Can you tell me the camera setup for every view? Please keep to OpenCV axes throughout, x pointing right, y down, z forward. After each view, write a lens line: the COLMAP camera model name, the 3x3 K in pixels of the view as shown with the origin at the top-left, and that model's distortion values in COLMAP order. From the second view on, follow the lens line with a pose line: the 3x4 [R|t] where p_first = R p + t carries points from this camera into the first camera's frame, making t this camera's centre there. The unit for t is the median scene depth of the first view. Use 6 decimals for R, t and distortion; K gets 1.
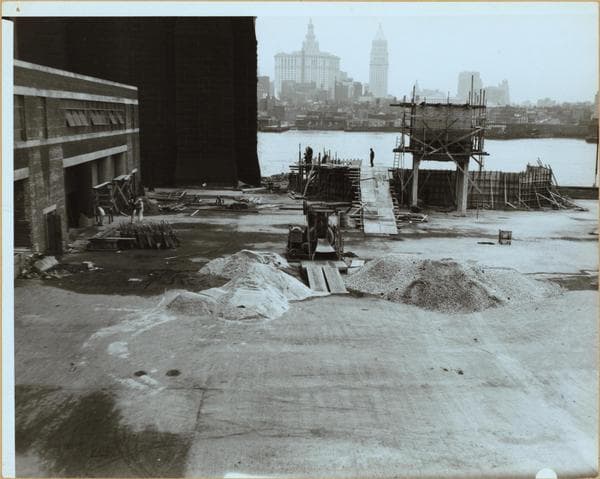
lens RADIAL K [[696.7, 0, 300.0], [0, 696.7, 239.5], [0, 0, 1]] dist [-0.011672, 0.004829]
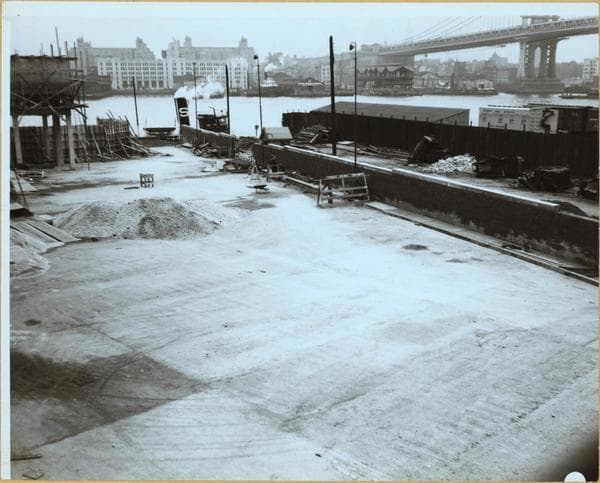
lens RADIAL K [[717.3, 0, 300.0], [0, 717.3, 241.5], [0, 0, 1]] dist [-0.017360, -0.028363]
pose [[0.784671, -0.156338, 0.599875, -0.190772], [0.122658, 0.987700, 0.096968, 0.011005], [-0.607657, -0.002509, 0.794196, -0.012752]]
